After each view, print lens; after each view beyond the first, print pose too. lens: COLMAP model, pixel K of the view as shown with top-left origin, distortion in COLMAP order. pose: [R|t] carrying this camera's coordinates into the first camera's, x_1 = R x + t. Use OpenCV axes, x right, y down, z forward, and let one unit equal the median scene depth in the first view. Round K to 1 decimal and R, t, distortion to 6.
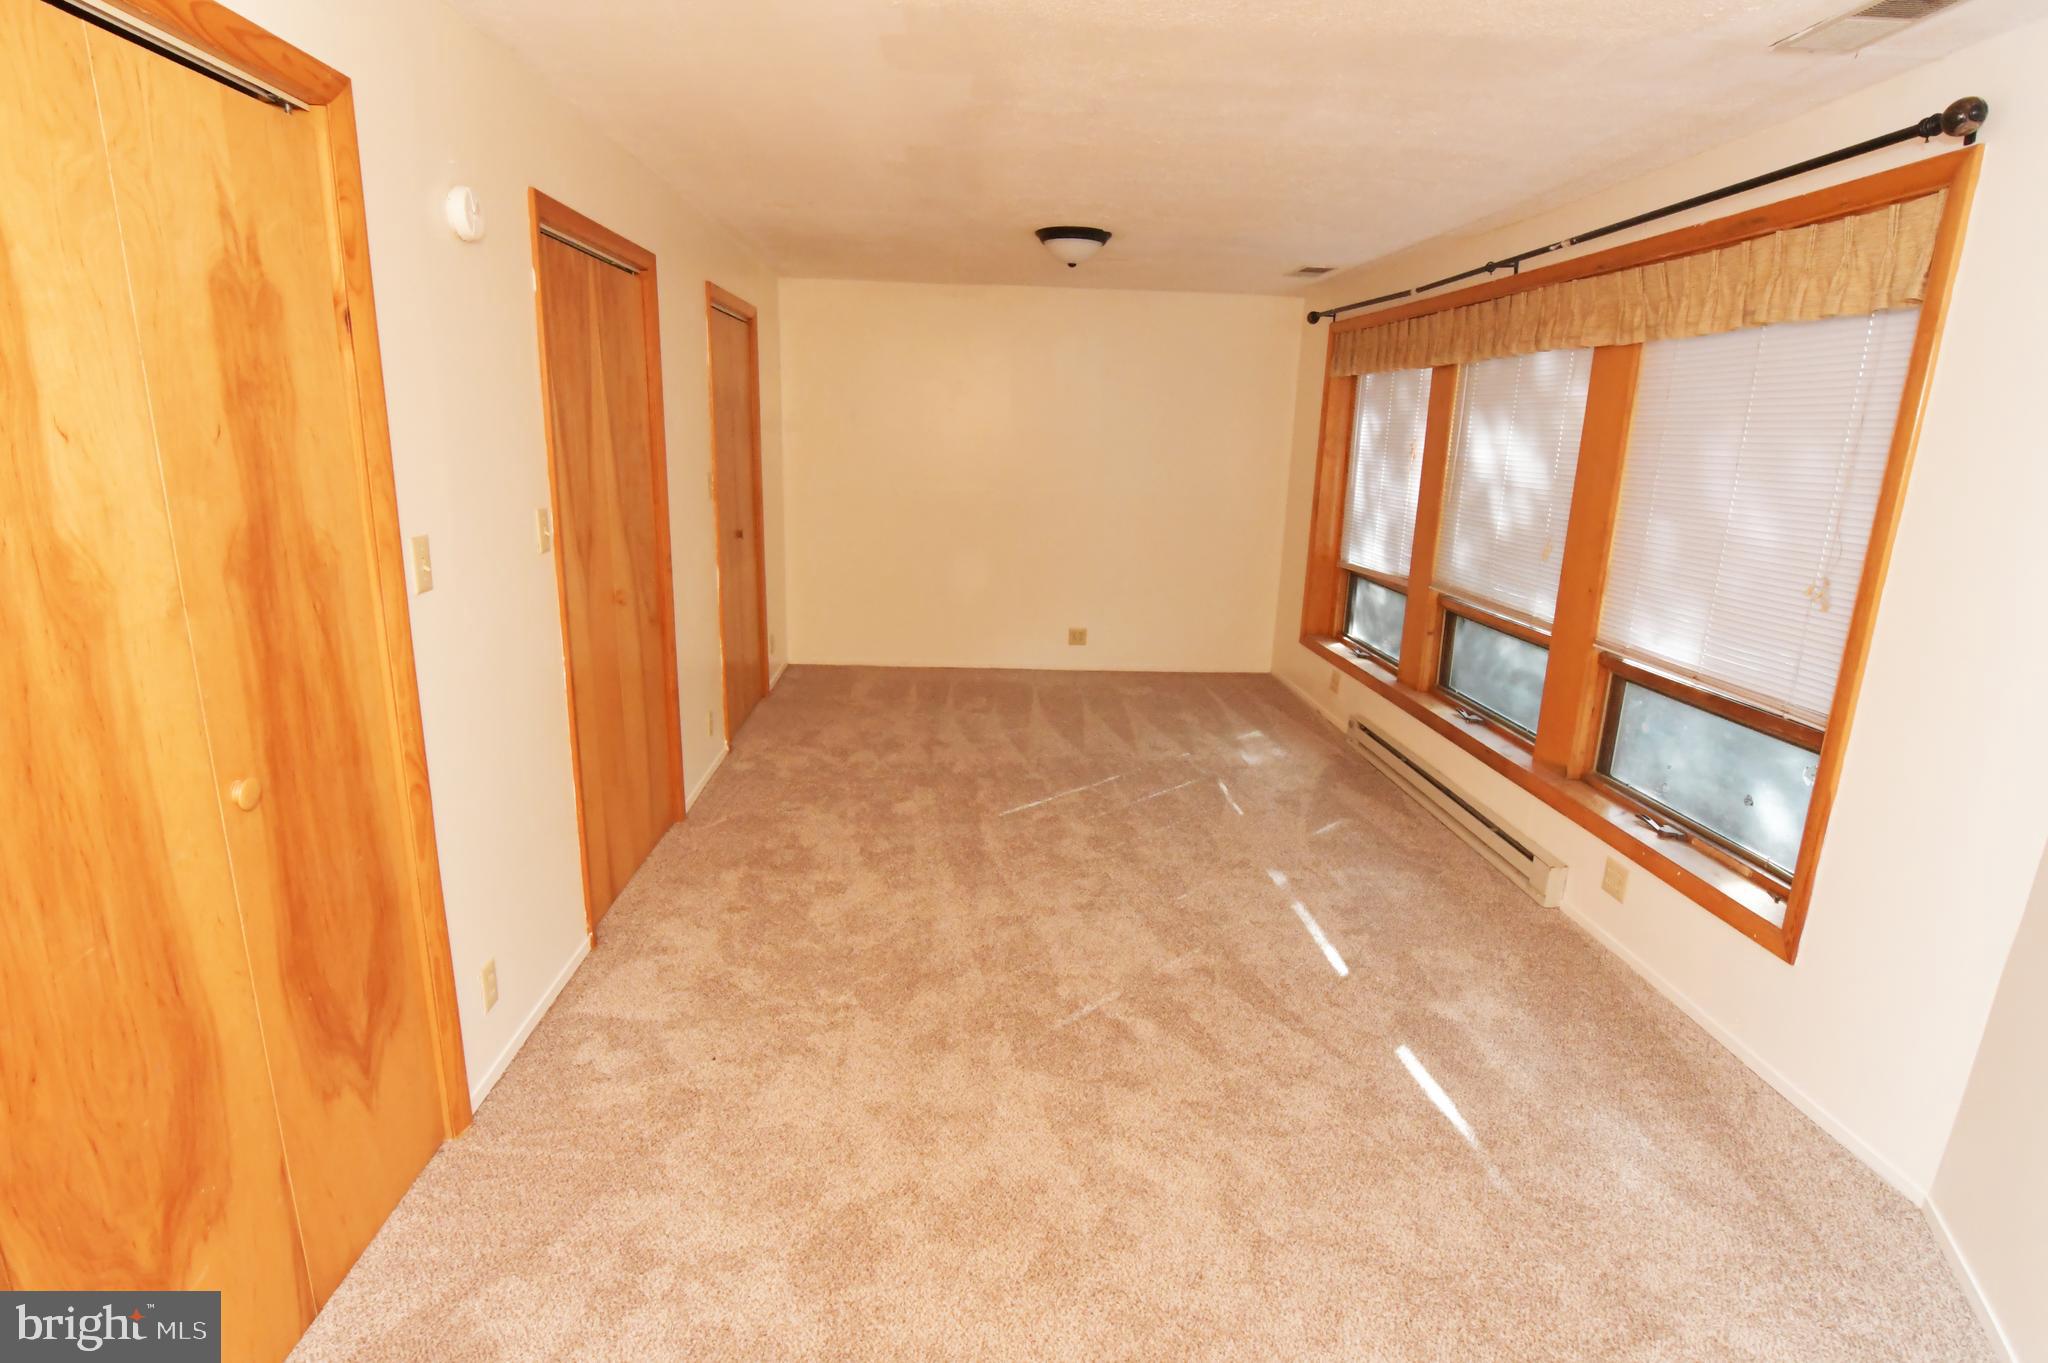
lens RADIAL K [[996.0, 0, 1021.0], [0, 996.0, 674.9], [0, 0, 1]] dist [-0.029985, 0.008333]
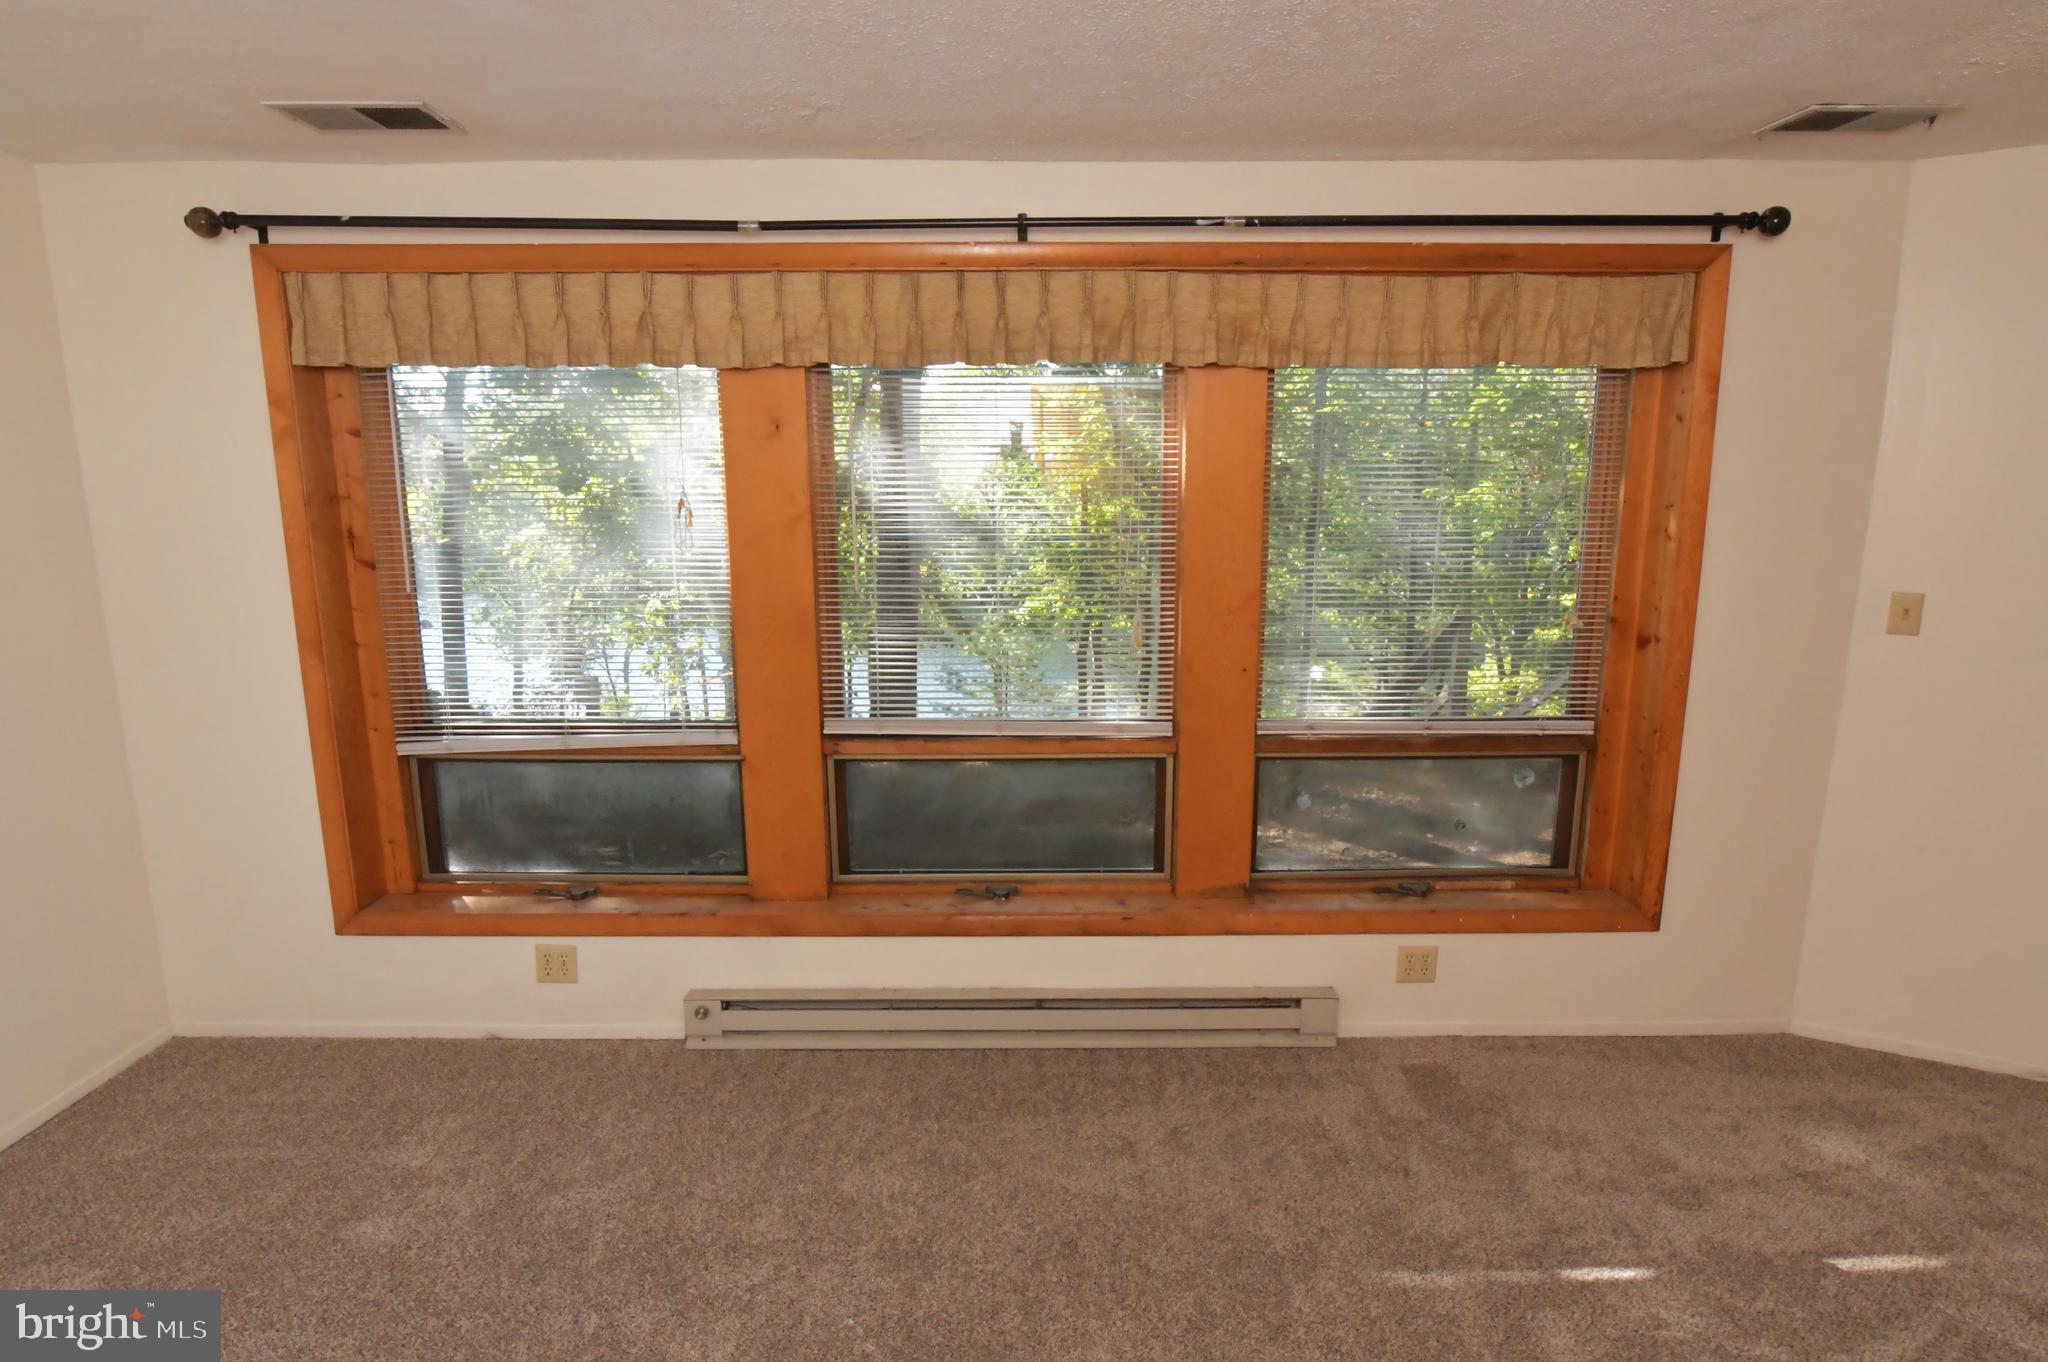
lens RADIAL K [[996.0, 0, 1021.0], [0, 996.0, 674.4], [0, 0, 1]] dist [-0.029985, 0.008333]
pose [[0.052799, -0.155043, 0.986496, -0.189907], [0.242972, 0.960181, 0.137903, -0.185183], [-0.968595, 0.232410, 0.088367, 0.867677]]
